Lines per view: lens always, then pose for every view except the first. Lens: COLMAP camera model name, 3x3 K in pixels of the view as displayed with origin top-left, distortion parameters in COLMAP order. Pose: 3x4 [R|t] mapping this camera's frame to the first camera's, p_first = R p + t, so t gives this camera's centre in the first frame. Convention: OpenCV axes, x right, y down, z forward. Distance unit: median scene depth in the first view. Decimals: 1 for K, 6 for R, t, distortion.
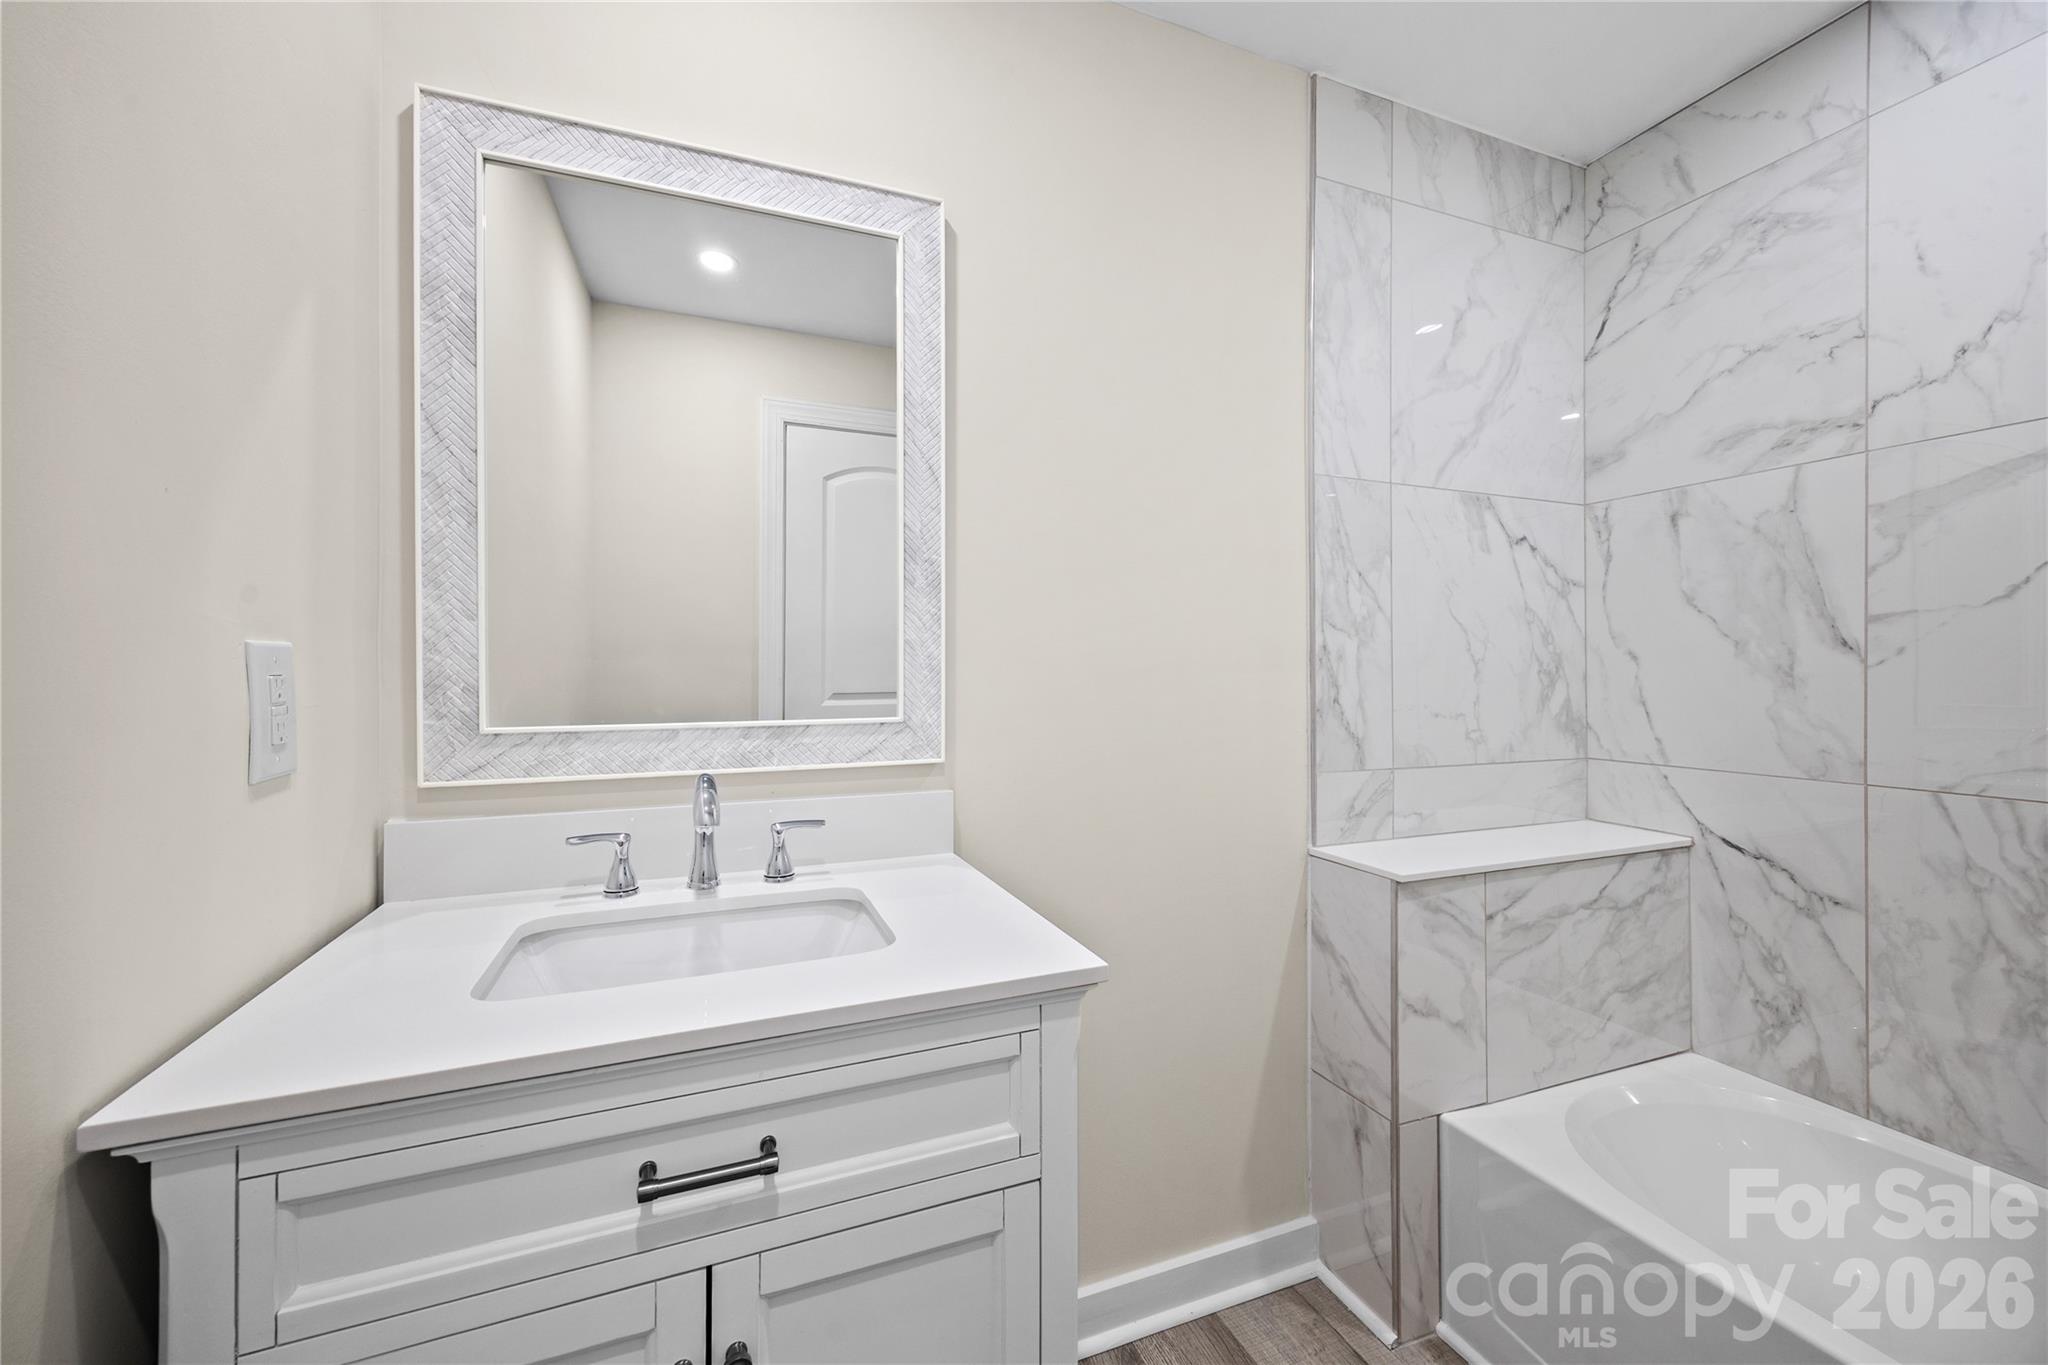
lens RADIAL K [[797.8, 0, 1029.1], [0, 797.8, 672.5], [0, 0, 1]] dist [0.008571, -0.000551]
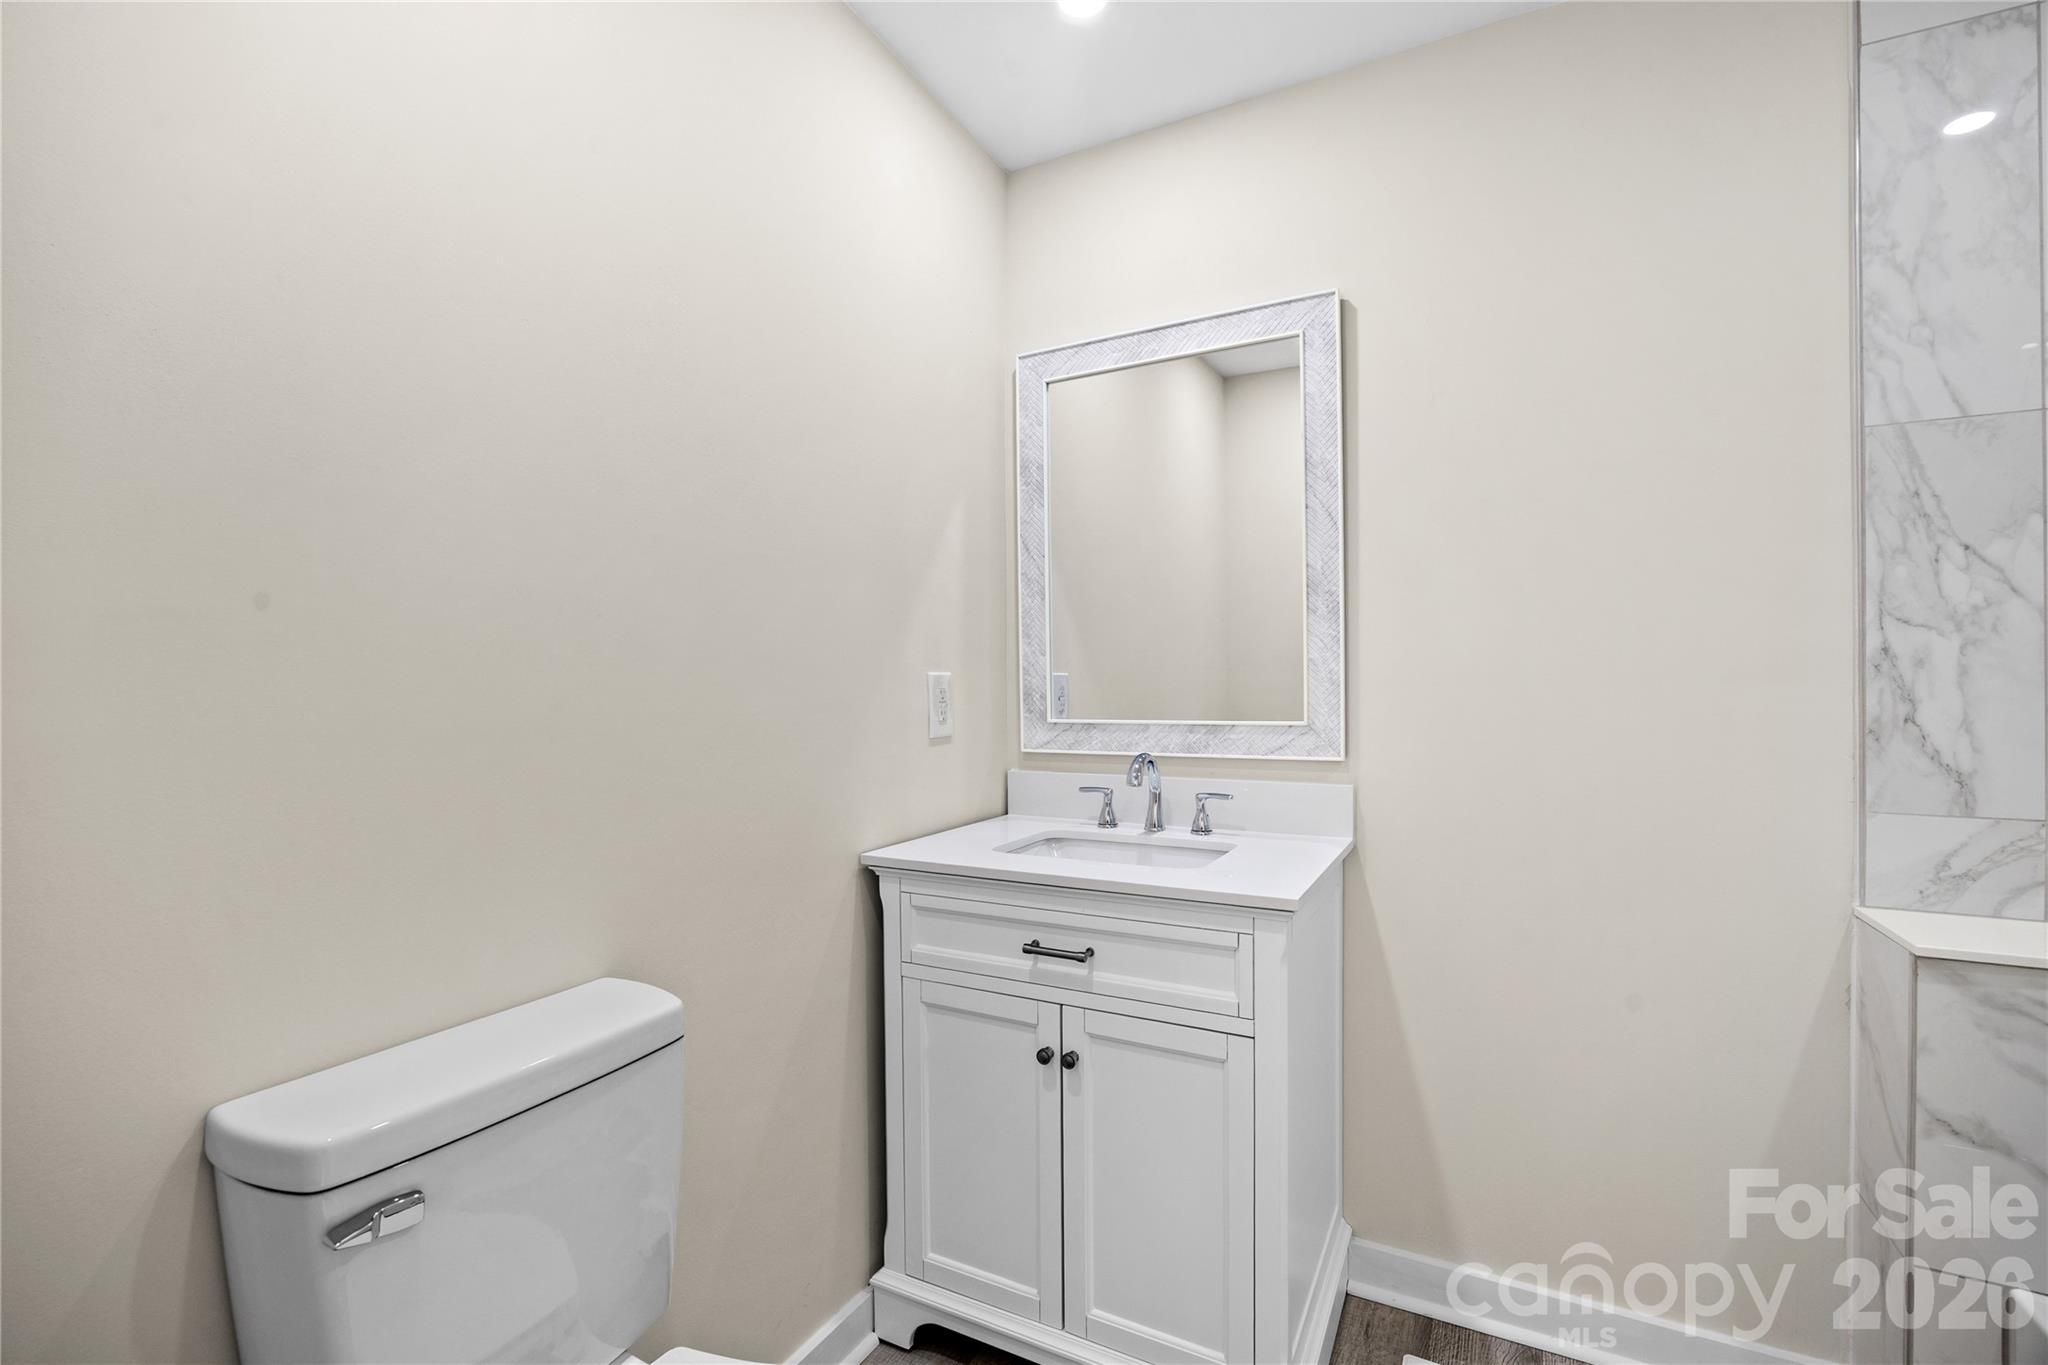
lens RADIAL K [[877.9, 0, 1029.6], [0, 877.9, 691.9], [0, 0, 1]] dist [-0.010280, -0.000034]
pose [[0.657815, 0.004526, -0.753166, 0.601521], [0.007313, 0.999896, 0.012395, -0.010122], [0.753144, -0.013662, 0.657714, -0.219135]]
